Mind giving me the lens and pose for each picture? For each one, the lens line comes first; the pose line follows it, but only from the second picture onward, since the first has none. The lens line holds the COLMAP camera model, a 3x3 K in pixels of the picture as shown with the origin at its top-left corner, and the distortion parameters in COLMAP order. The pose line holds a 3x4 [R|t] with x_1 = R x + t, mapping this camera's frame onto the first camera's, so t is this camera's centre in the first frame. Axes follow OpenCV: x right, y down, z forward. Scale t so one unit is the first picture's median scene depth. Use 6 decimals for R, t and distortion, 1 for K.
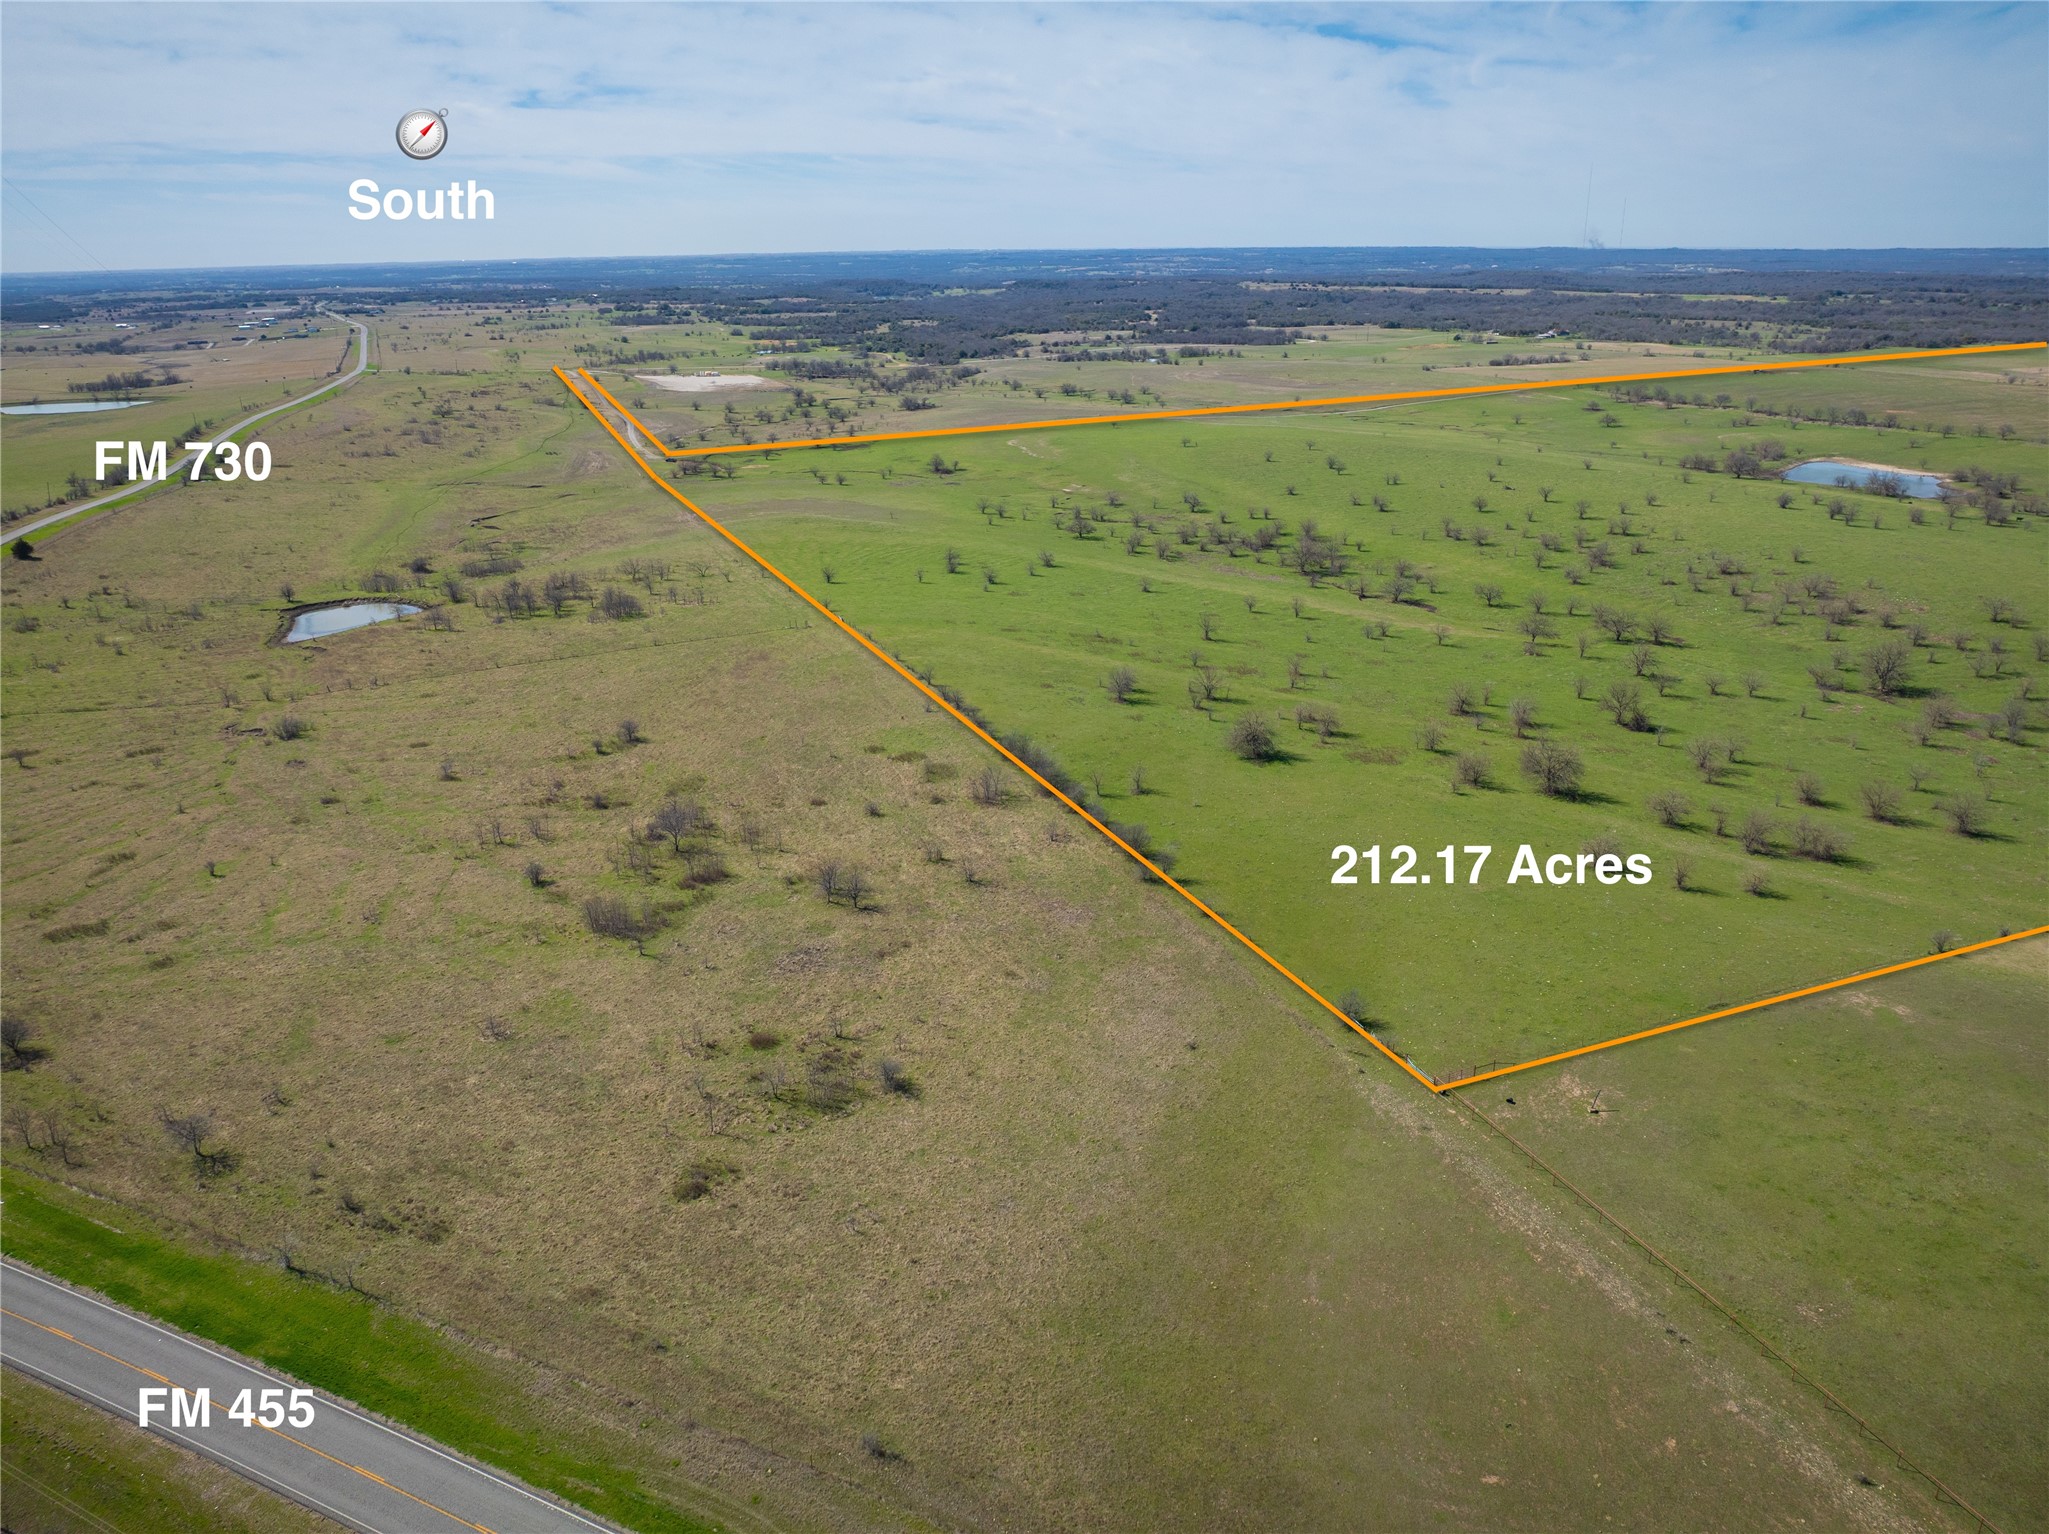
lens RADIAL K [[1440.2, 0, 1024.5], [0, 1440.2, 767.0], [0, 0, 1]] dist [-0.022407, -0.023734]
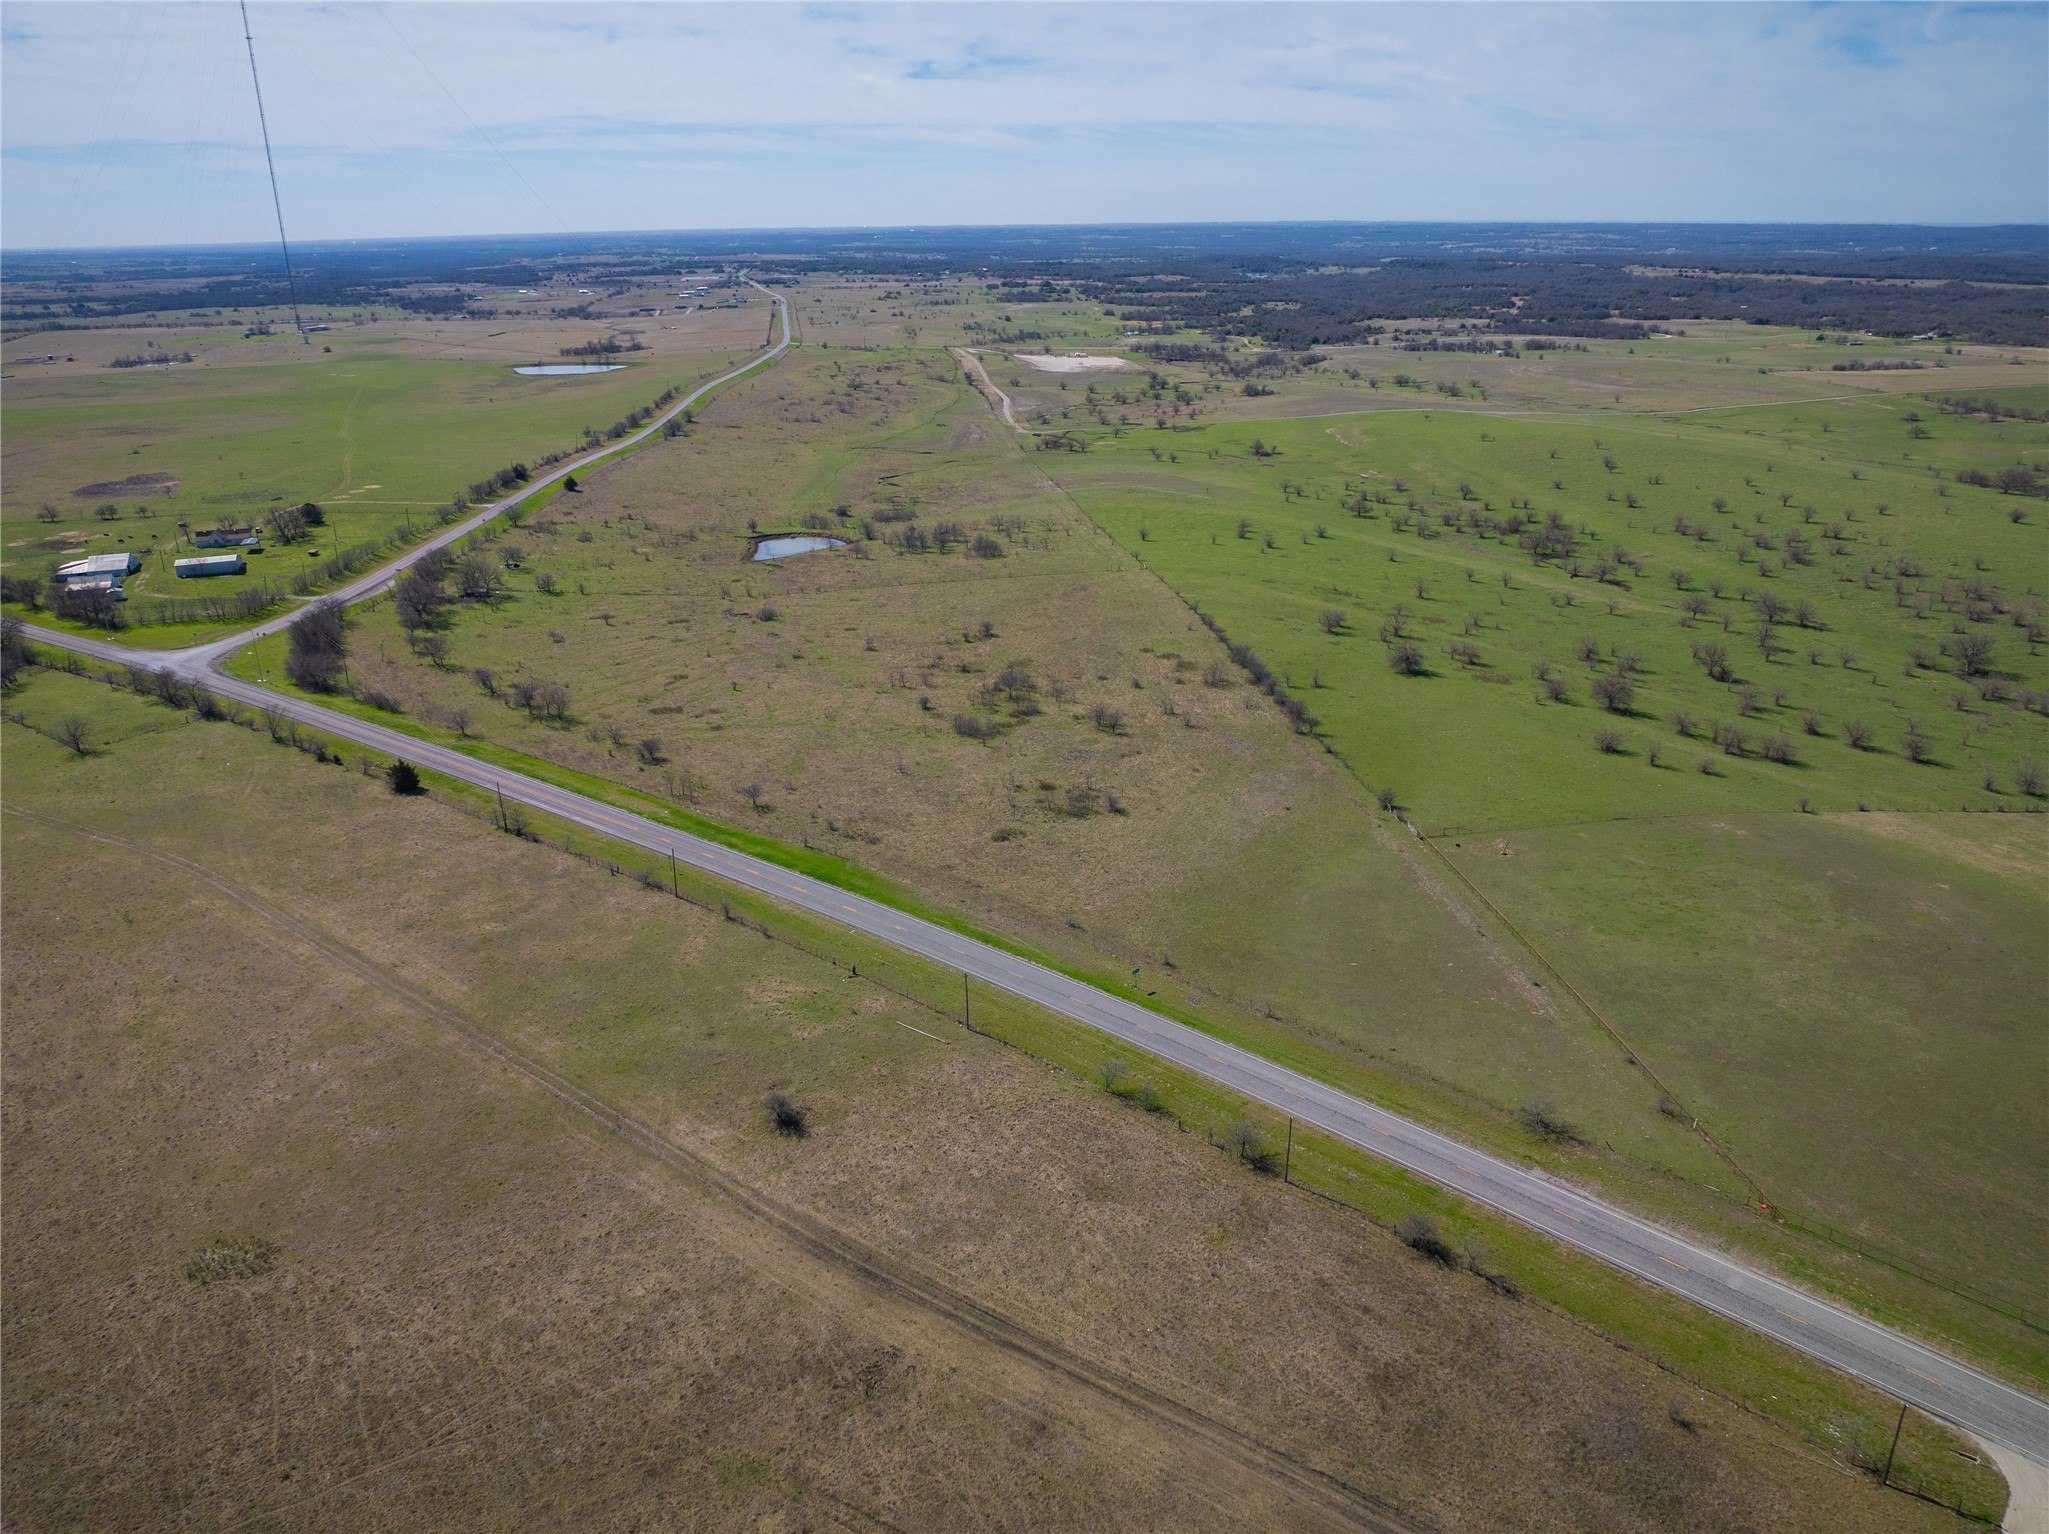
lens RADIAL K [[1440.2, 0, 1024.5], [0, 1440.2, 767.0], [0, 0, 1]] dist [-0.022407, -0.023734]
pose [[0.968676, 0.090079, -0.231416, 0.061604], [-0.085506, 0.995894, 0.029735, 0.036087], [0.233144, -0.009016, 0.972400, -0.225410]]
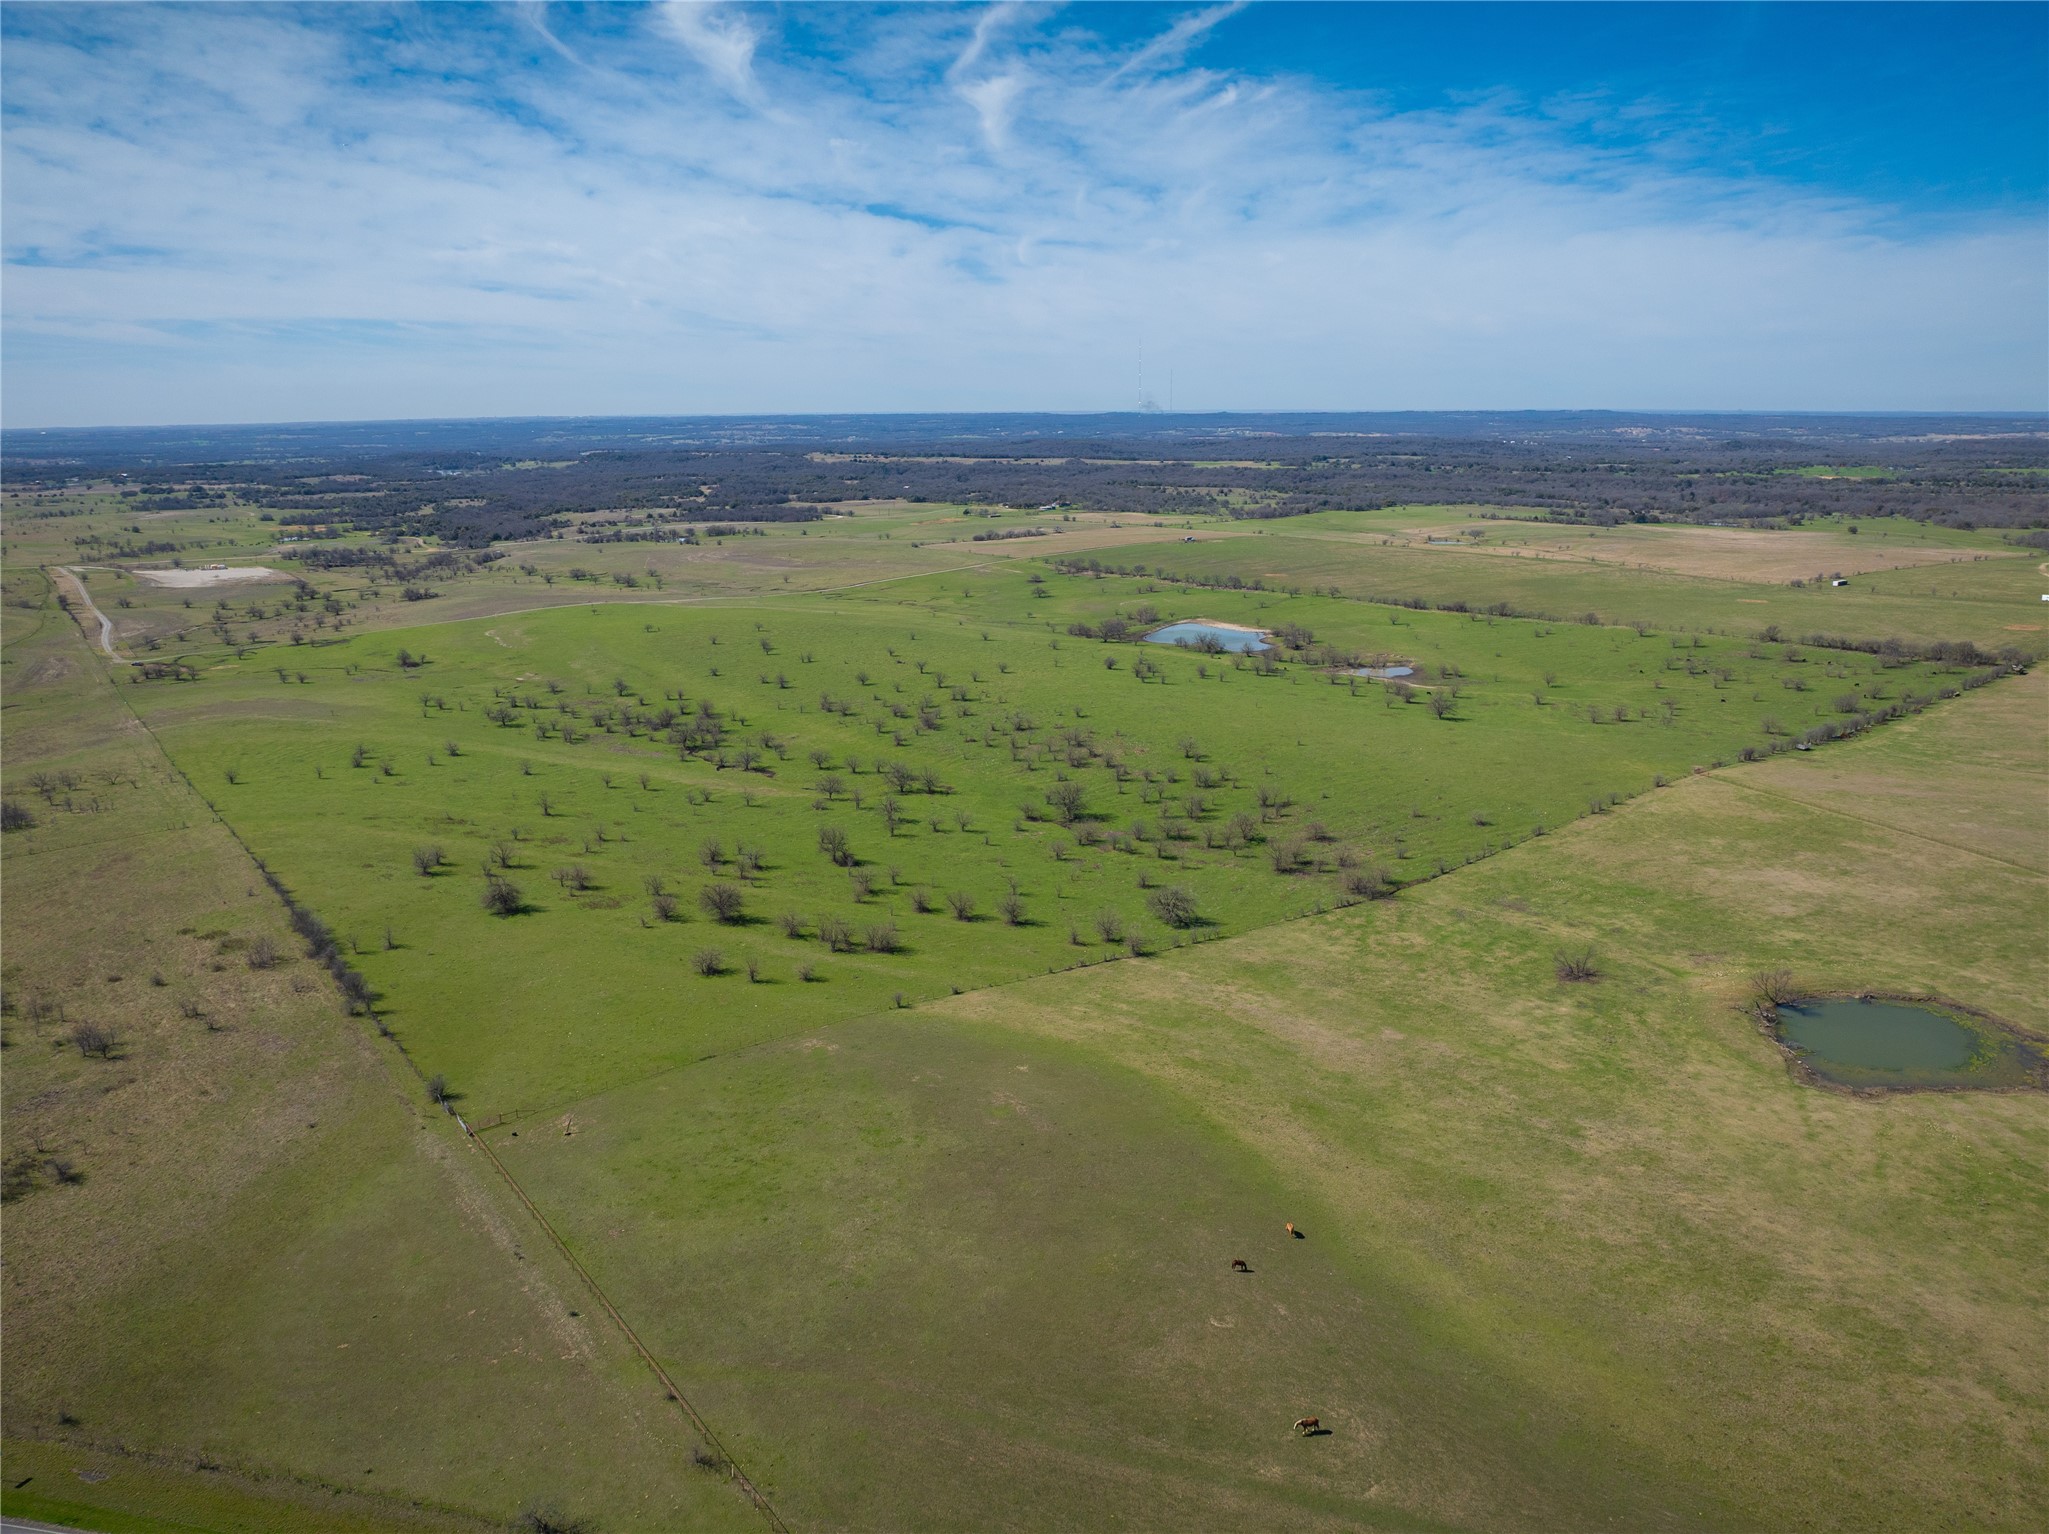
lens RADIAL K [[1449.9, 0, 1024.5], [0, 1449.9, 767.0], [0, 0, 1]] dist [-0.042479, 0.007669]
pose [[0.965396, -0.060565, 0.253659, 0.135035], [0.087118, 0.991679, -0.094780, 0.012579], [-0.245808, 0.113599, 0.962639, -0.161147]]
